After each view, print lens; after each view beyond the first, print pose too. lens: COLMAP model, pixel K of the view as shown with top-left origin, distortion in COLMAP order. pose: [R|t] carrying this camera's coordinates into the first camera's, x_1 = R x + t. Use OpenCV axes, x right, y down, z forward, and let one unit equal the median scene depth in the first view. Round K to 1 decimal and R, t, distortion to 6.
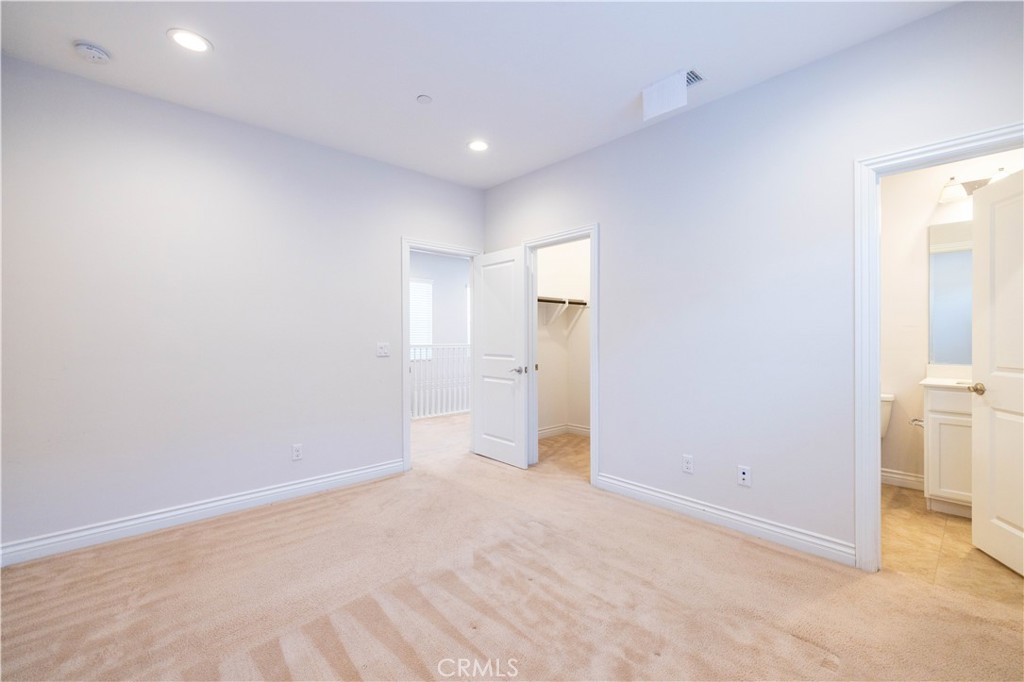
lens RADIAL K [[433.0, 0, 506.5], [0, 433.0, 339.2], [0, 0, 1]] dist [-0.001673, 0.001125]
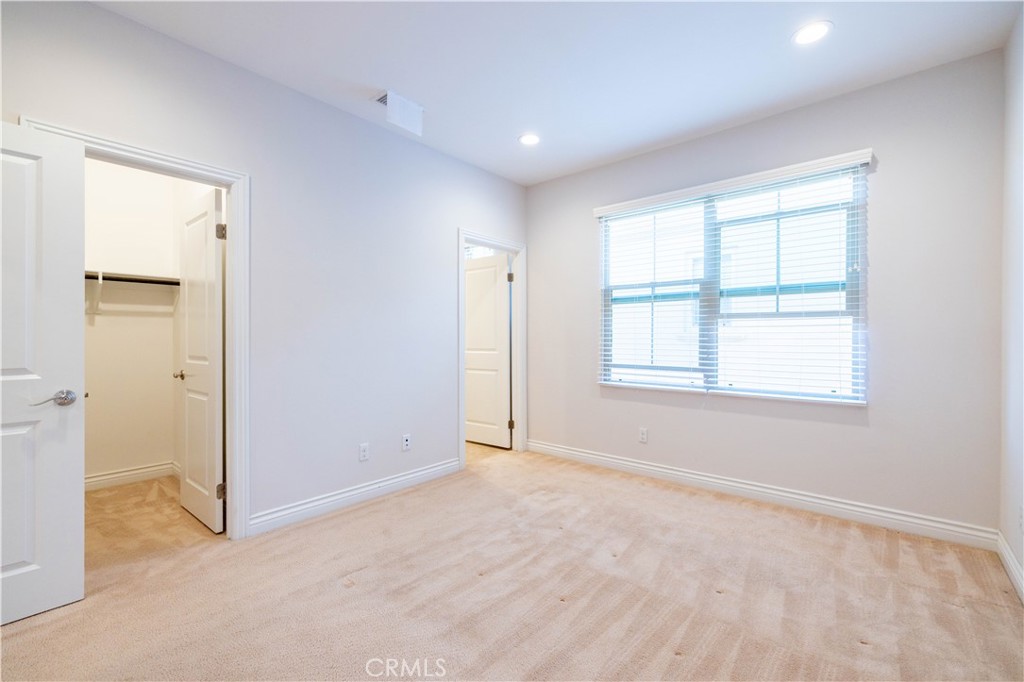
lens RADIAL K [[433.0, 0, 519.2], [0, 433.0, 336.3], [0, 0, 1]] dist [-0.001673, 0.001125]
pose [[-0.128789, 0.008081, 0.991639, -0.736843], [0.014962, 0.999869, -0.006205, 0.019164], [-0.991559, 0.014038, -0.128893, 0.820877]]
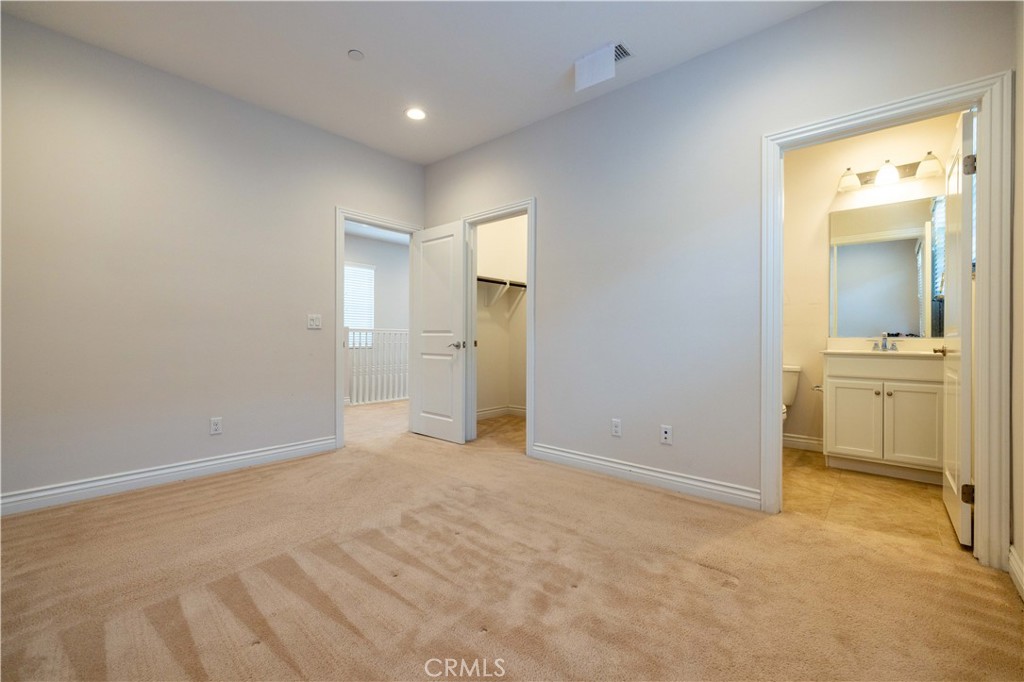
lens RADIAL K [[433.0, 0, 506.6], [0, 433.0, 340.0], [0, 0, 1]] dist [-0.001673, 0.001125]
pose [[0.993424, 0.006554, 0.114305, 0.040349], [-0.006418, 0.999978, -0.001556, 0.087910], [-0.114313, 0.000812, 0.993444, -0.002829]]
